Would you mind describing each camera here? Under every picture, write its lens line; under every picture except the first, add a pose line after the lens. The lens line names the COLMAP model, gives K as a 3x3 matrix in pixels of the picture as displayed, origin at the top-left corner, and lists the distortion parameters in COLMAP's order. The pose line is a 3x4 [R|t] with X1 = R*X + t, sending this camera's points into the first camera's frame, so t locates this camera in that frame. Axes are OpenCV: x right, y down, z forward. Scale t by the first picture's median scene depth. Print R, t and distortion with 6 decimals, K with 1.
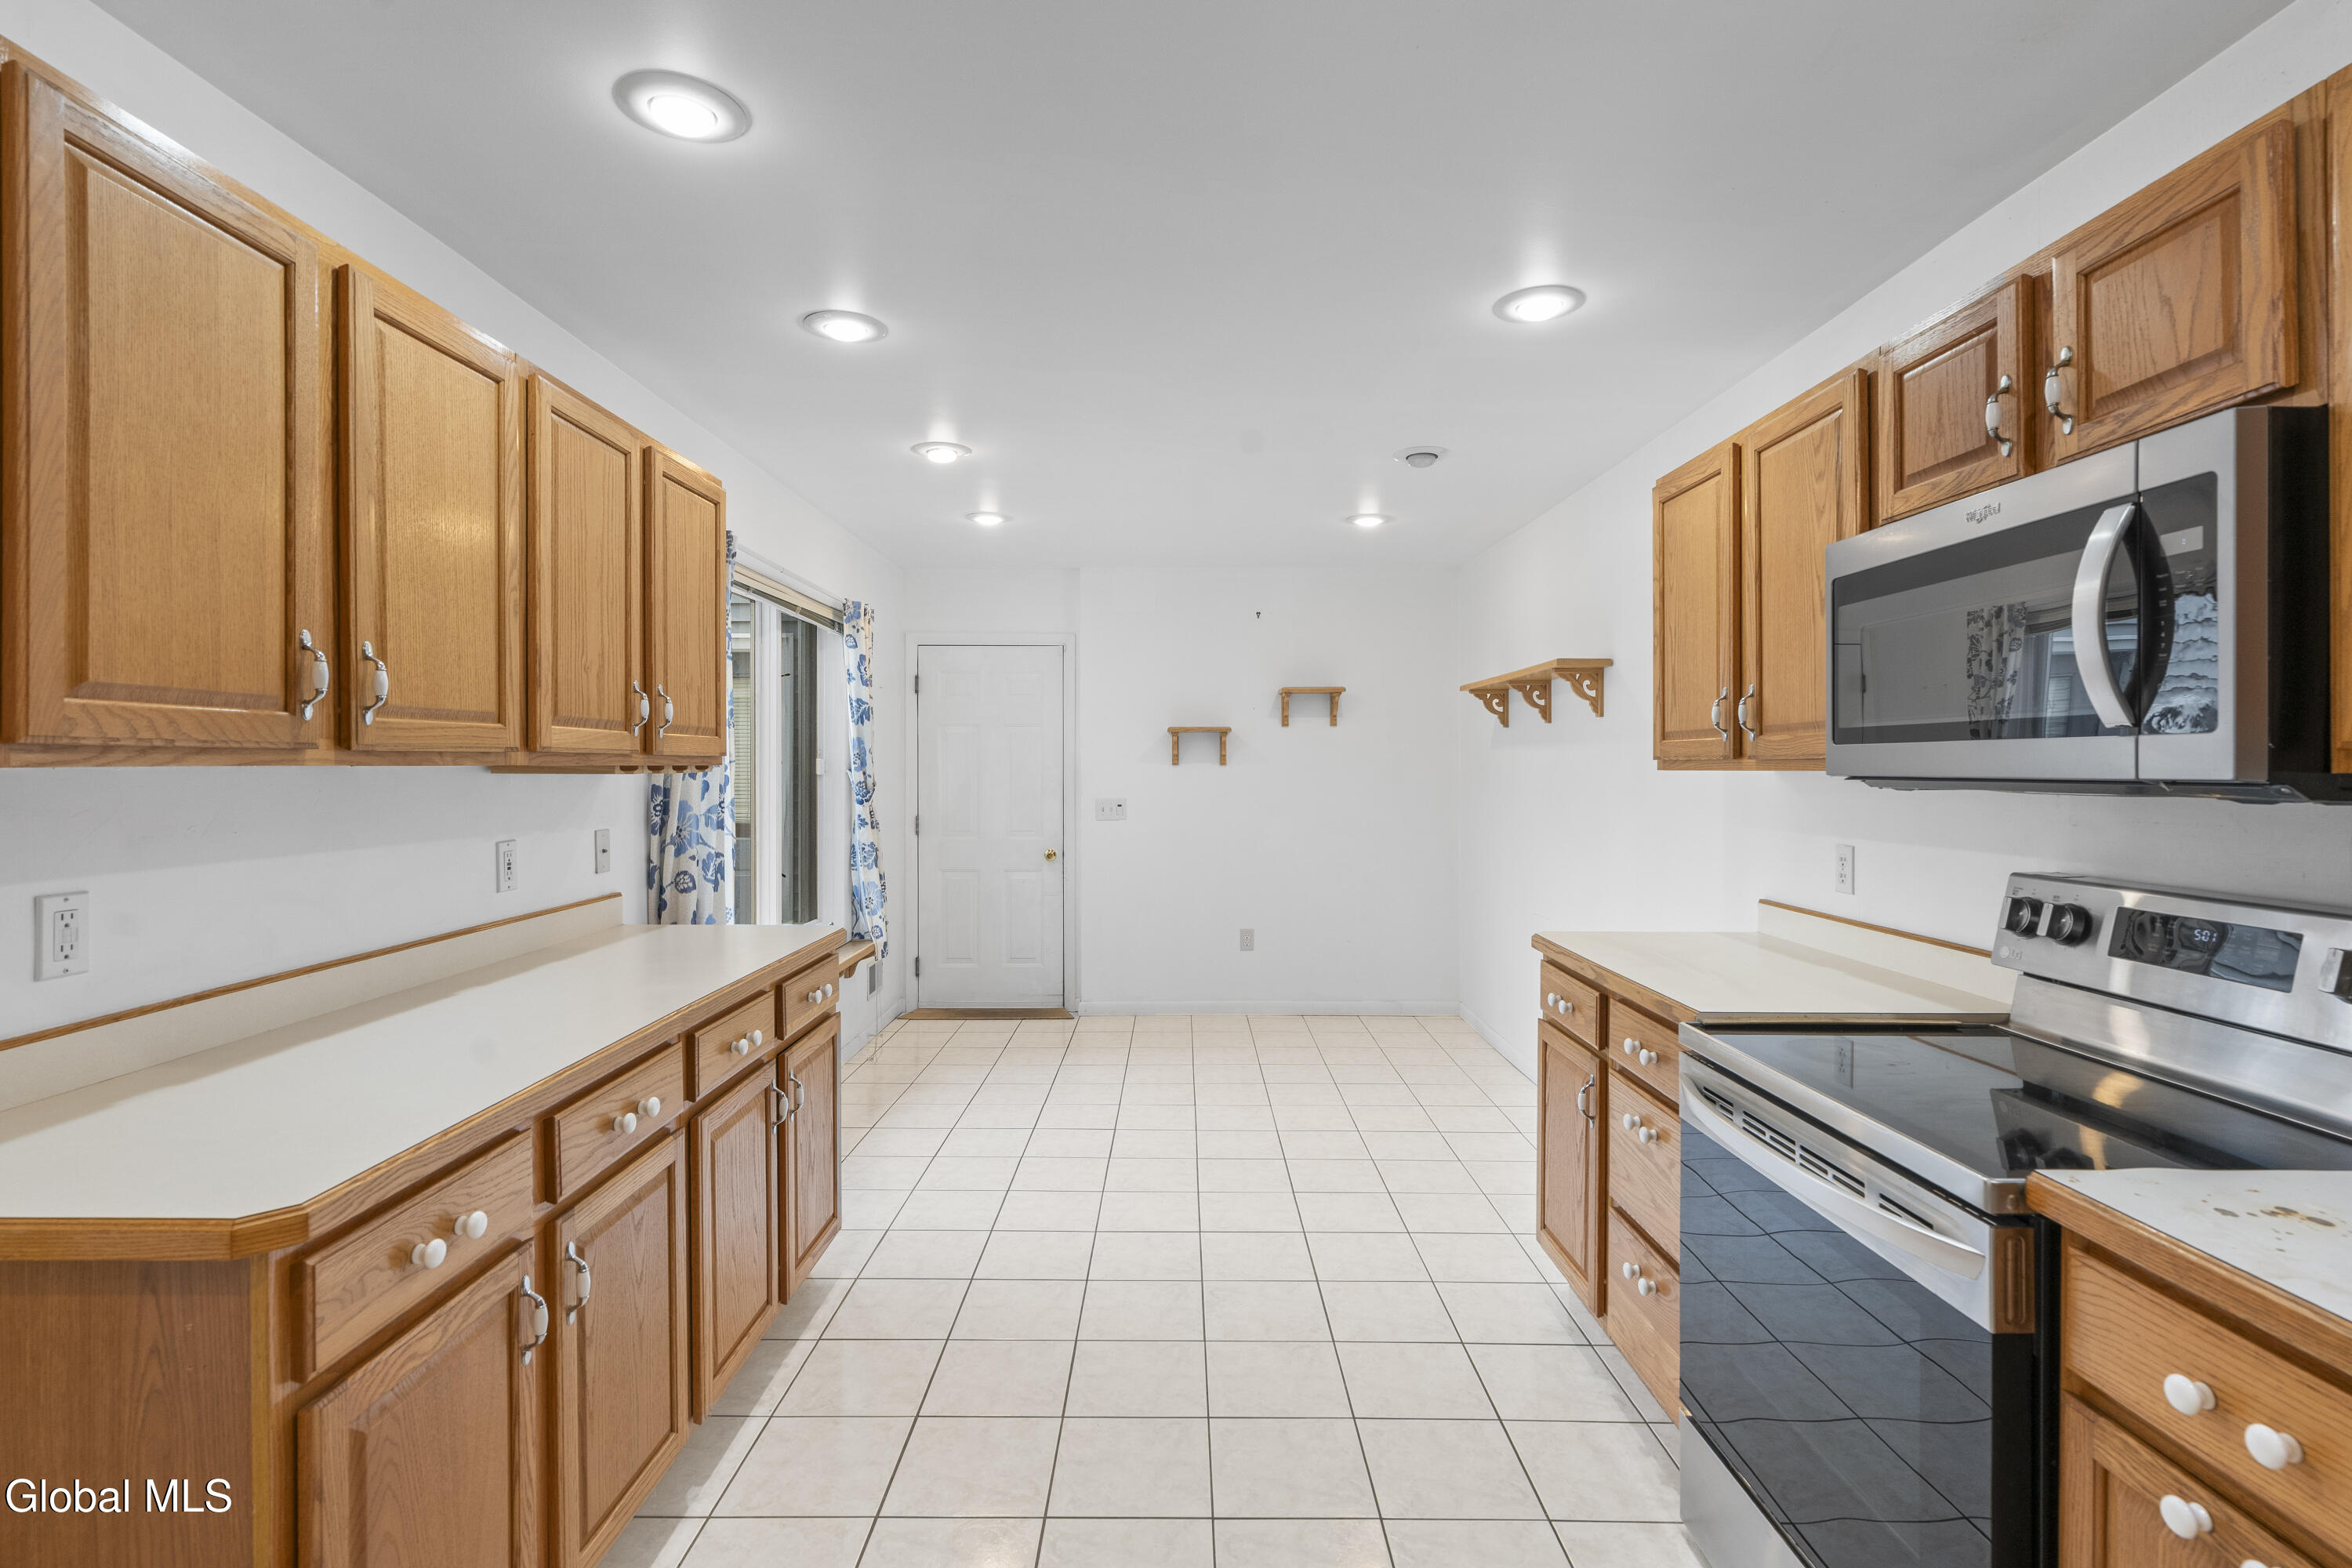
lens RADIAL K [[1086.1, 0, 1169.8], [0, 1086.1, 767.3], [0, 0, 1]] dist [-0.004212, 0.000621]
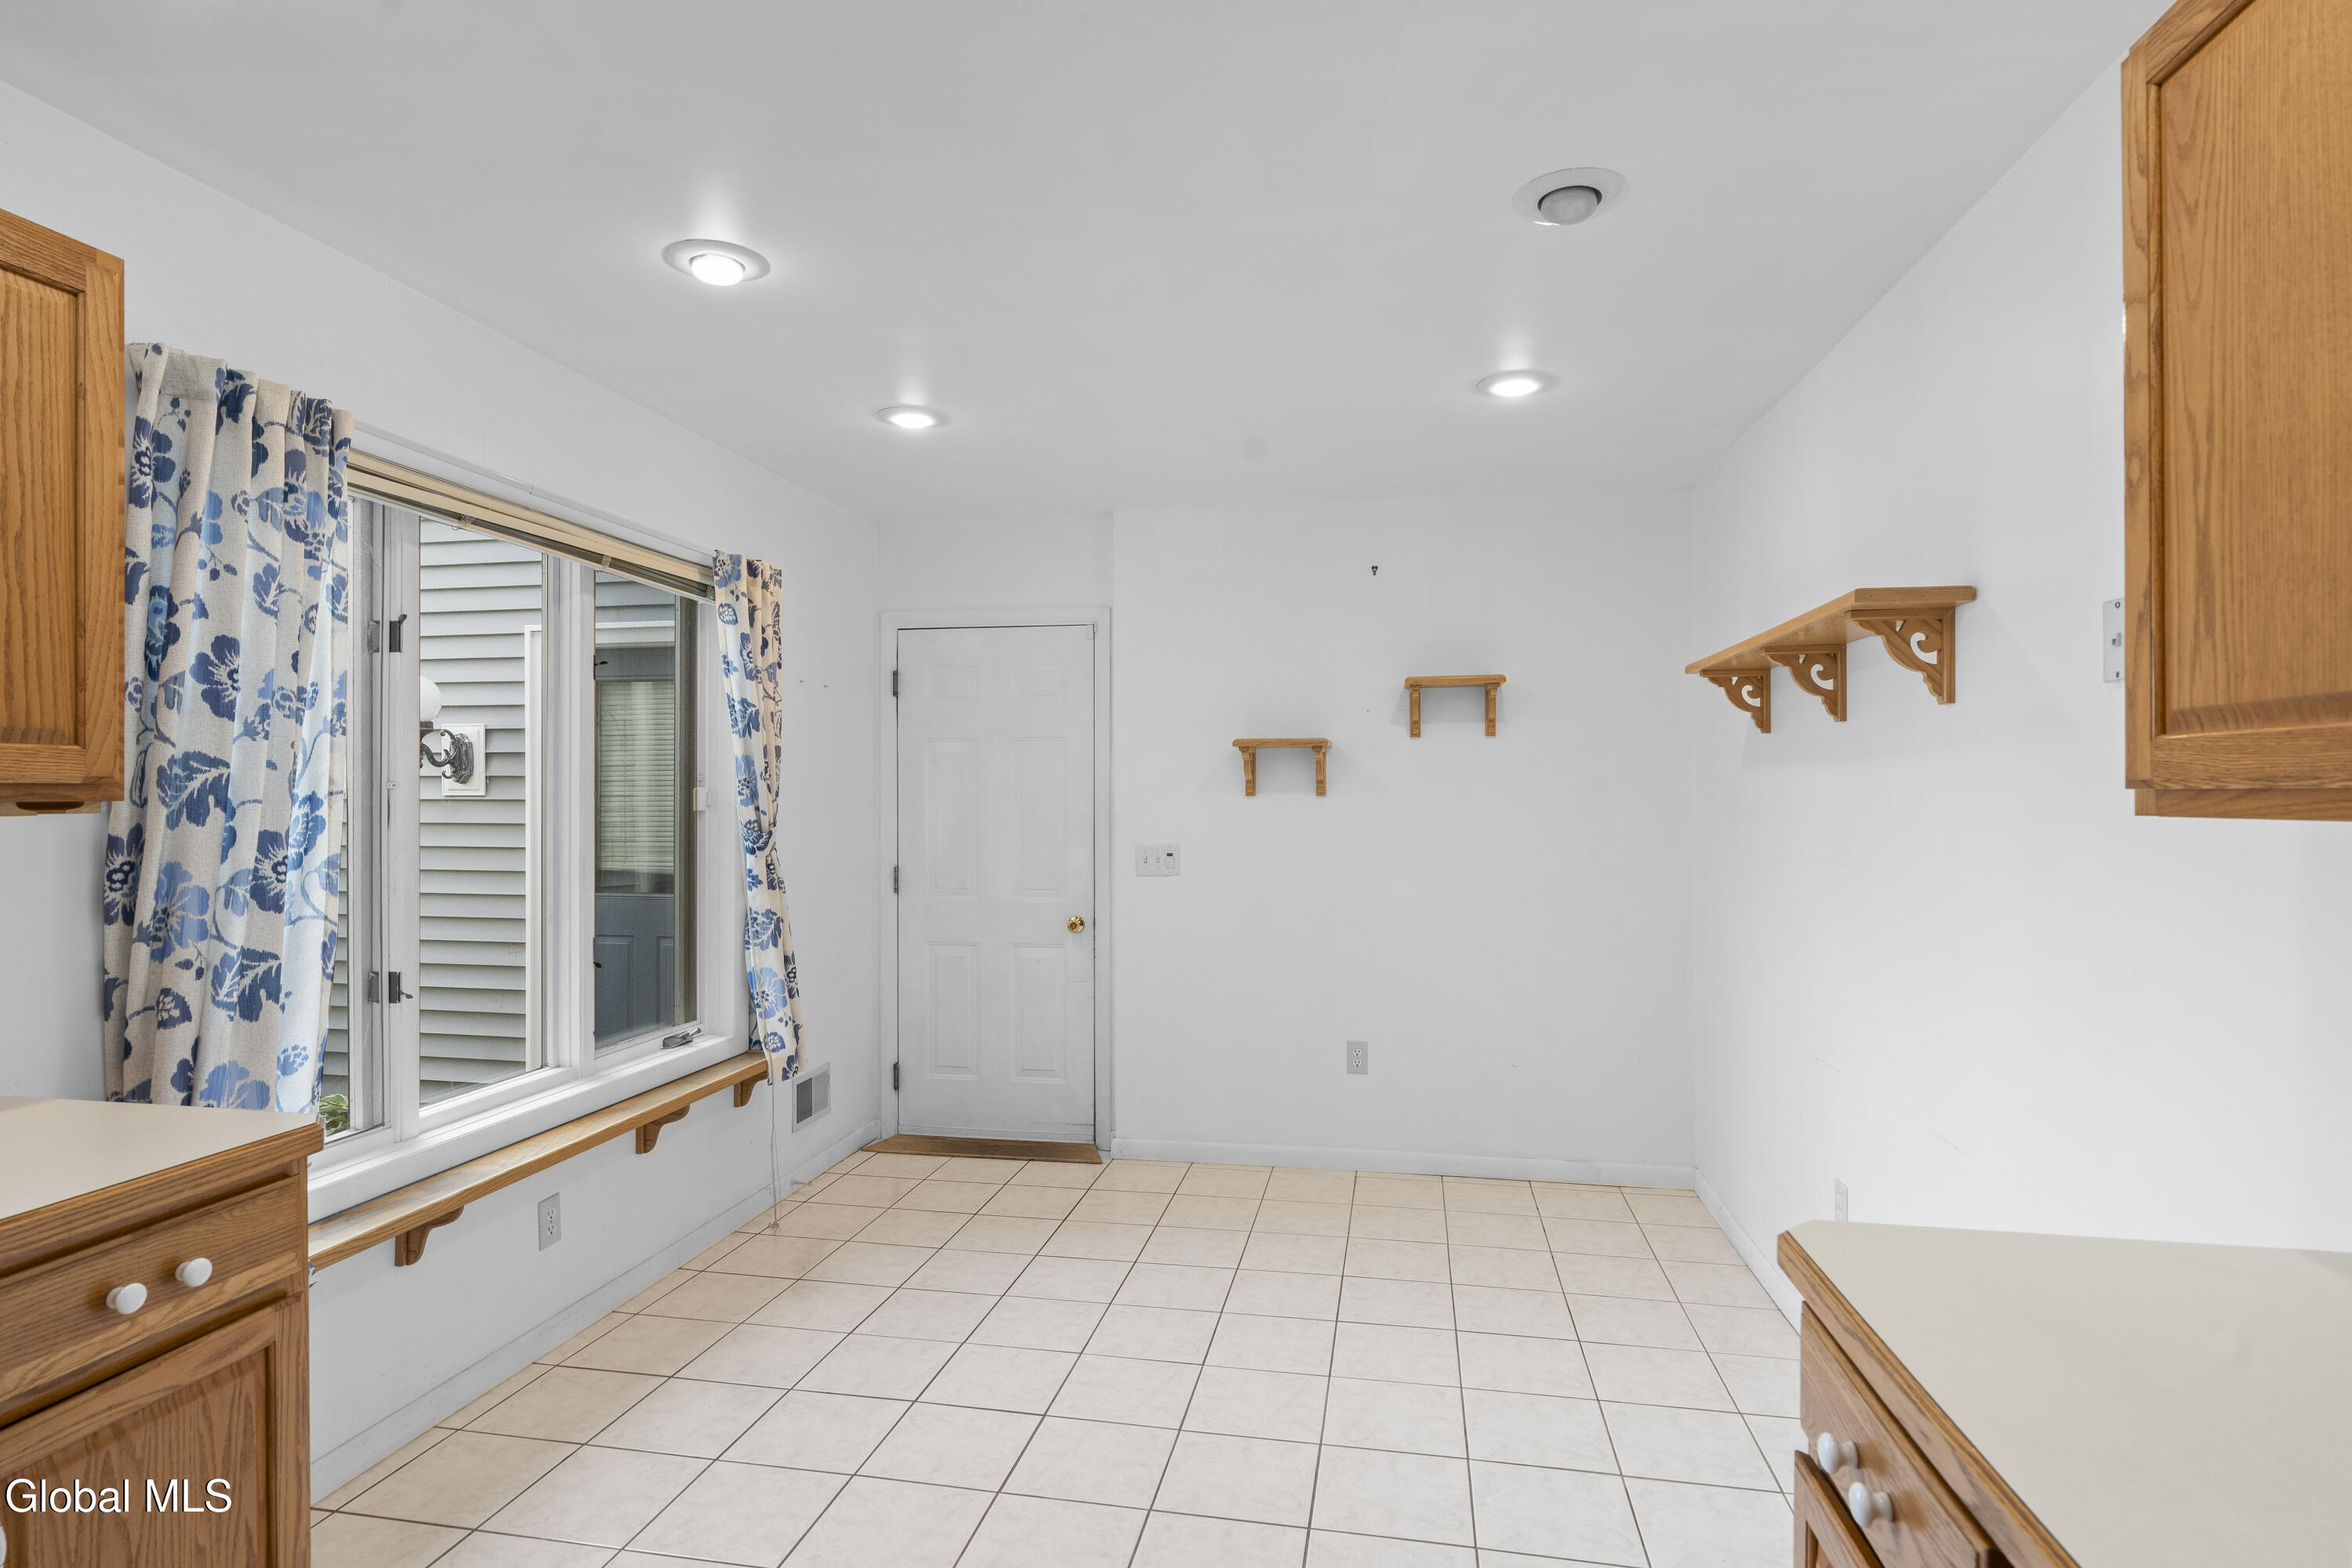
lens RADIAL K [[1201.1, 0, 1182.8], [0, 1201.1, 800.2], [0, 0, 1]] dist [-0.006883, 0.003180]
pose [[0.984704, 0.000351, -0.174234, 0.111658], [0.000300, 0.999993, 0.003708, -0.002440], [0.174234, -0.003704, 0.984697, 0.303354]]
